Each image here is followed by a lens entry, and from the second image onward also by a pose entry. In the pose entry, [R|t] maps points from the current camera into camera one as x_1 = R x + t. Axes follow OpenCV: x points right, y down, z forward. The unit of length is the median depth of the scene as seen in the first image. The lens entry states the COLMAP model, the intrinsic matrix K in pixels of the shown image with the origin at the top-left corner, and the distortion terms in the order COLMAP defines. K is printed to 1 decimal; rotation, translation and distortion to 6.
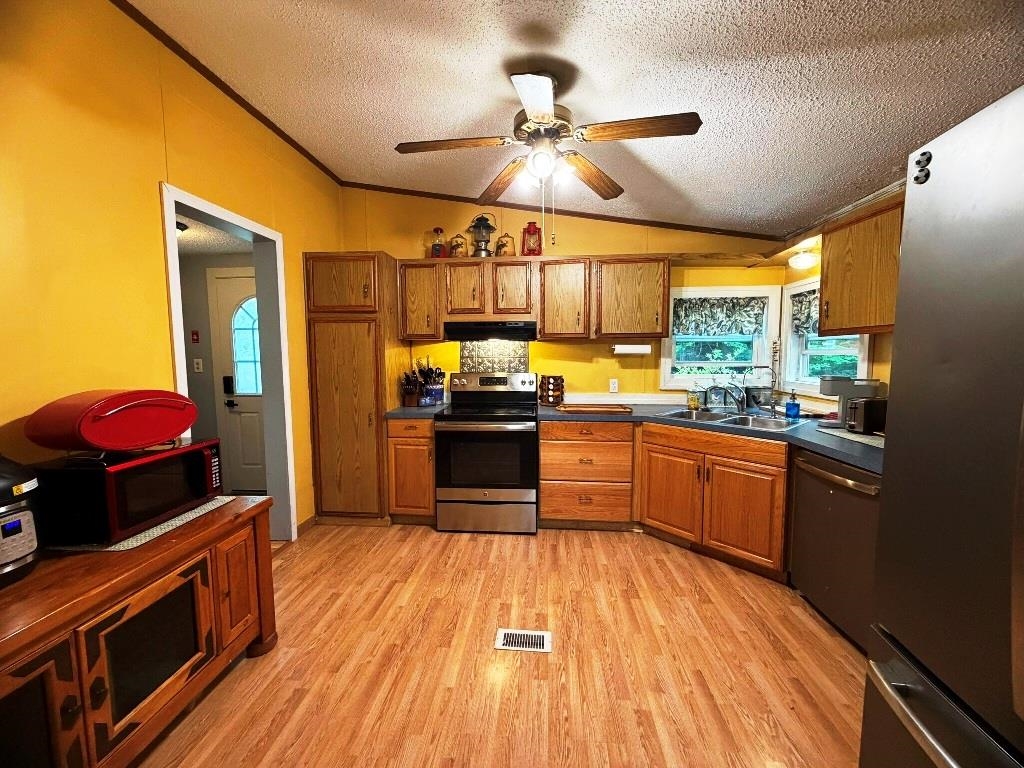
lens RADIAL K [[405.8, 0, 507.4], [0, 405.8, 384.8], [0, 0, 1]] dist [0.002225, -0.000264]
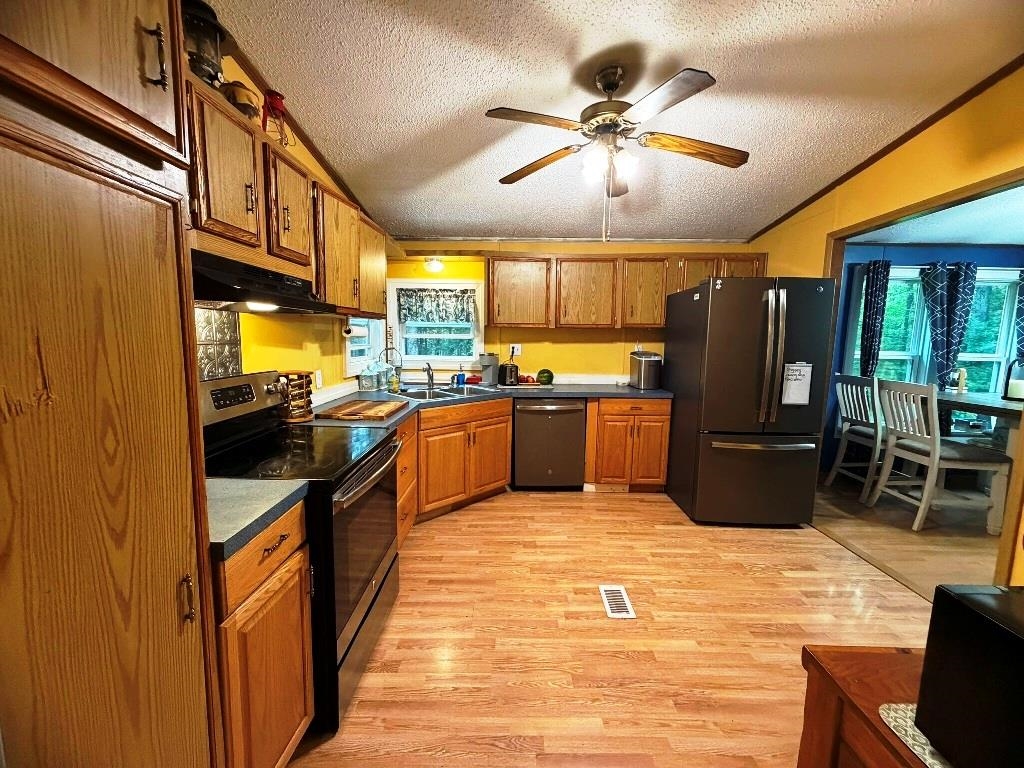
lens RADIAL K [[405.8, 0, 513.9], [0, 405.8, 383.6], [0, 0, 1]] dist [0.002225, -0.000264]
pose [[-0.086785, -0.113991, 0.989684, -0.622816], [0.058470, 0.991137, 0.119285, -0.070464], [-0.994510, 0.068219, -0.079350, 0.853862]]
